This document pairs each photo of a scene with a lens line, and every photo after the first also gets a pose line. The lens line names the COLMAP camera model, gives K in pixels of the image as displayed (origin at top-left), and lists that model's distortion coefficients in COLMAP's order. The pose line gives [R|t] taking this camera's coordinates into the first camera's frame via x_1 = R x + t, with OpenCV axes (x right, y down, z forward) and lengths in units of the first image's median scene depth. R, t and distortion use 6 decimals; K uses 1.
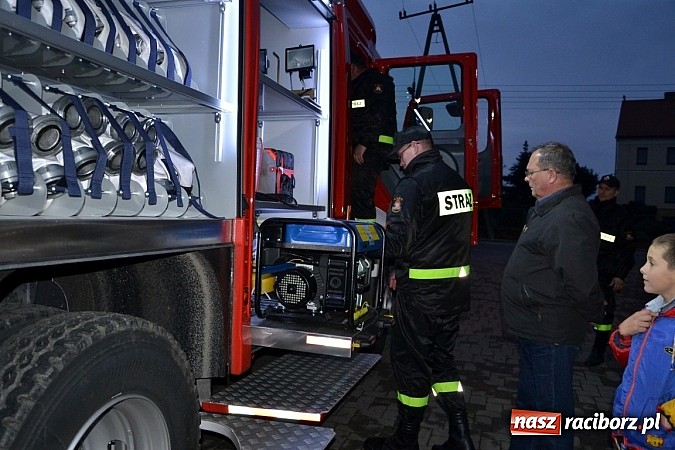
lens RADIAL K [[520.7, 0, 331.8], [0, 520.7, 223.5], [0, 0, 1]] dist [-0.036588, 0.006595]
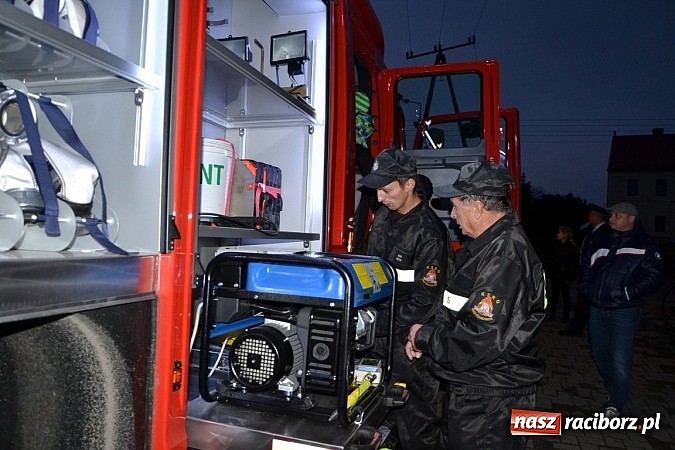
lens RADIAL K [[520.7, 0, 331.8], [0, 520.7, 223.5], [0, 0, 1]] dist [-0.036588, 0.006595]
pose [[0.999845, 0.007833, -0.015745, 0.029065], [-0.008610, 0.998717, -0.049901, -0.015053], [0.015334, 0.050029, 0.998630, 0.329634]]
